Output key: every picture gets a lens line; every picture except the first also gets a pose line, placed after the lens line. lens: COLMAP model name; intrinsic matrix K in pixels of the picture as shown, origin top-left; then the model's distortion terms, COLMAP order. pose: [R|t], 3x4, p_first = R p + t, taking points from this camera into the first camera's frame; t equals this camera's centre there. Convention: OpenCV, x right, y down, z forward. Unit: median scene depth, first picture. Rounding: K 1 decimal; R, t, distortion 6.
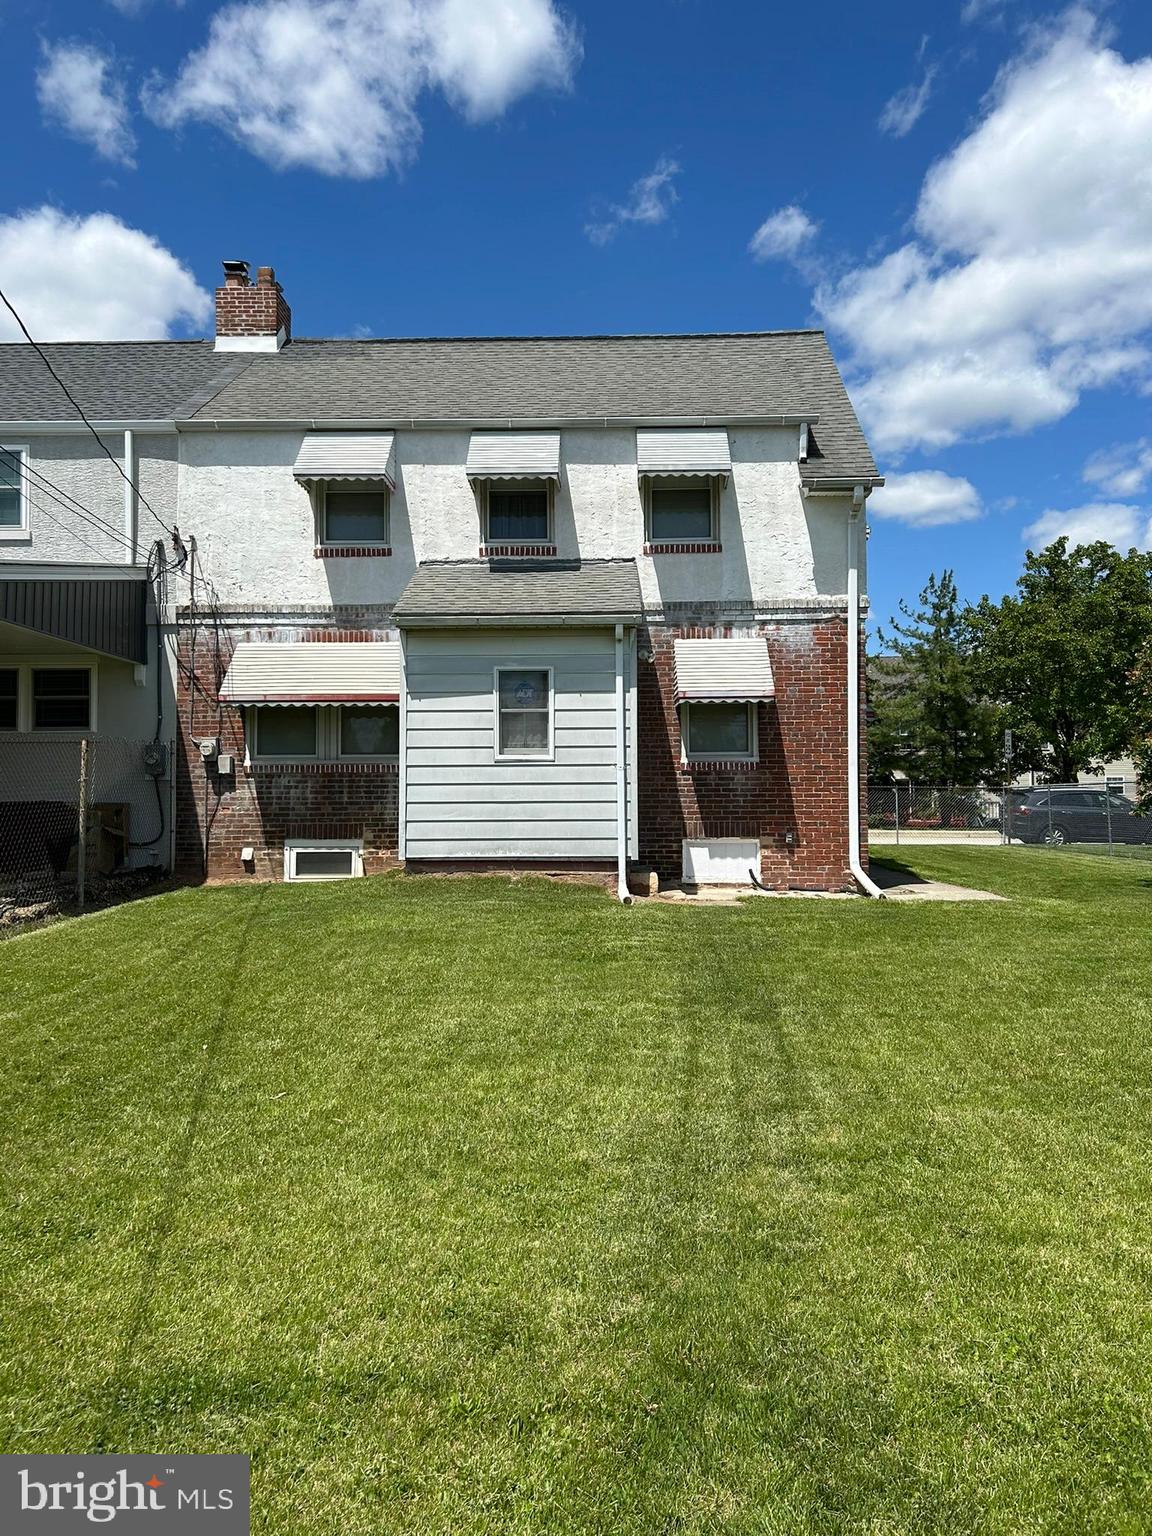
lens RADIAL K [[1154.0, 0, 592.4], [0, 1154.0, 766.1], [0, 0, 1]] dist [0.053660, -0.067100]
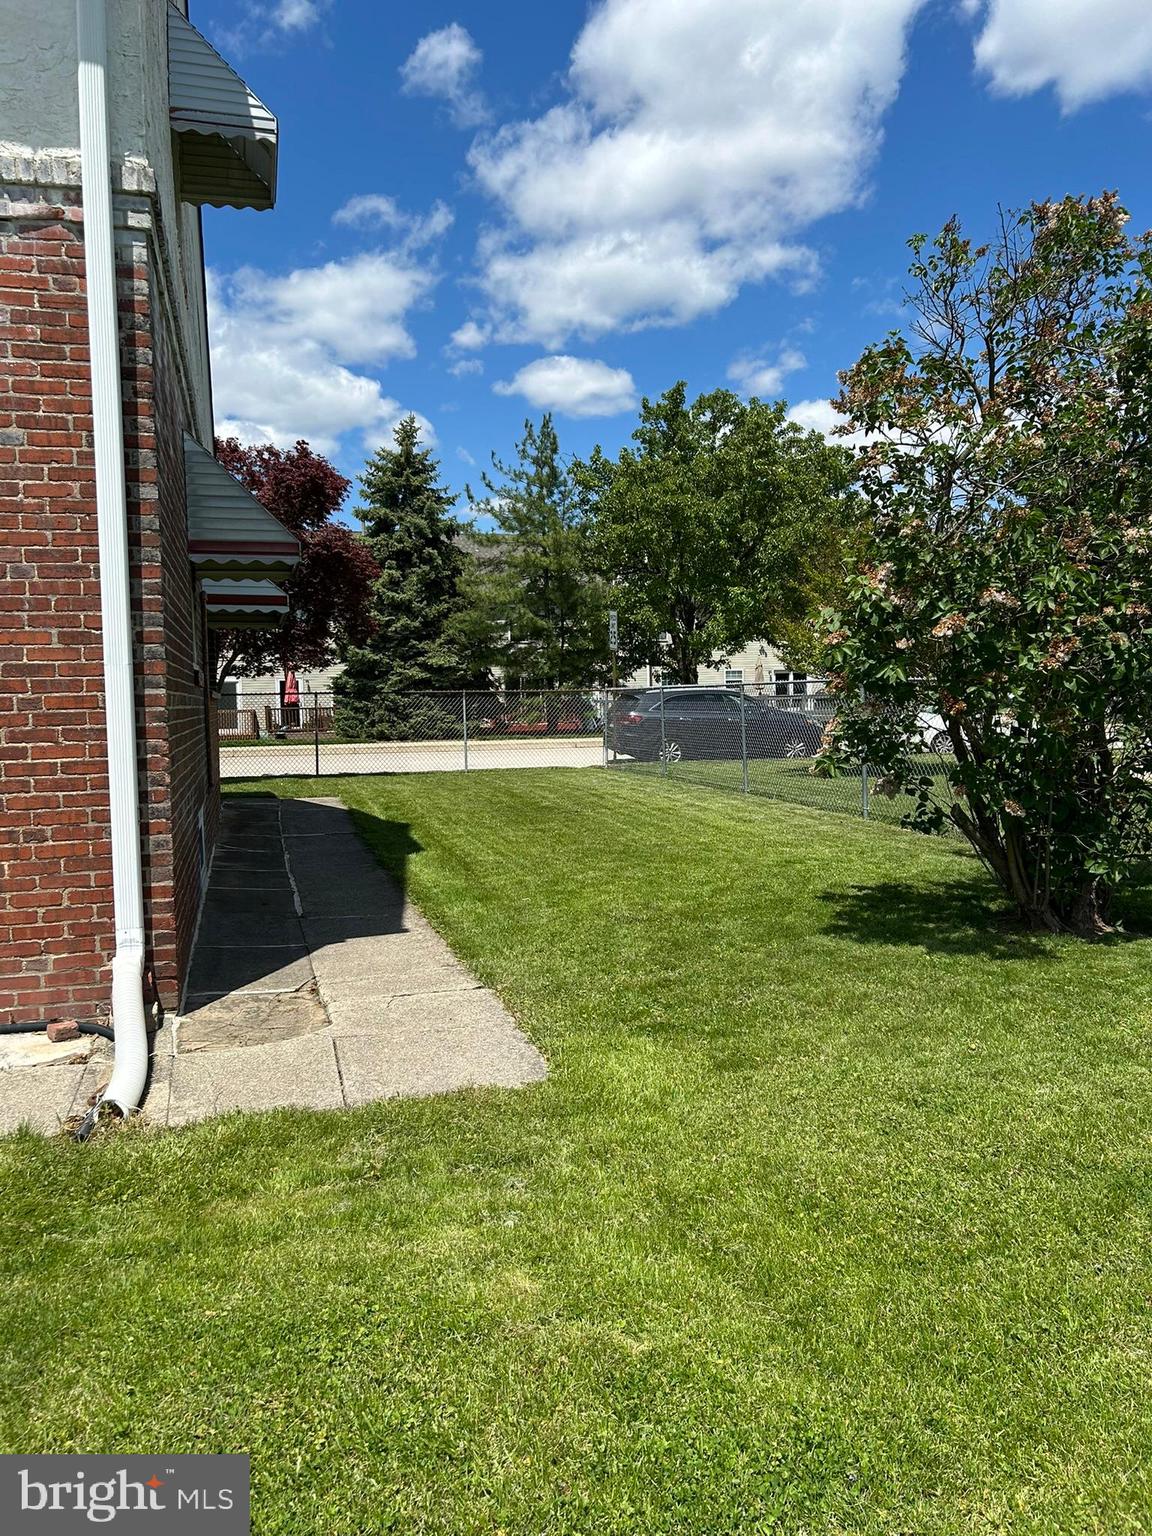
lens RADIAL K [[1154.0, 0, 572.5], [0, 1154.0, 764.4], [0, 0, 1]] dist [0.053660, -0.067100]
pose [[0.958357, -0.030988, 0.283885, 0.086718], [0.006227, 0.996126, 0.087712, 0.001879], [-0.285504, -0.082291, 0.954838, 0.212110]]
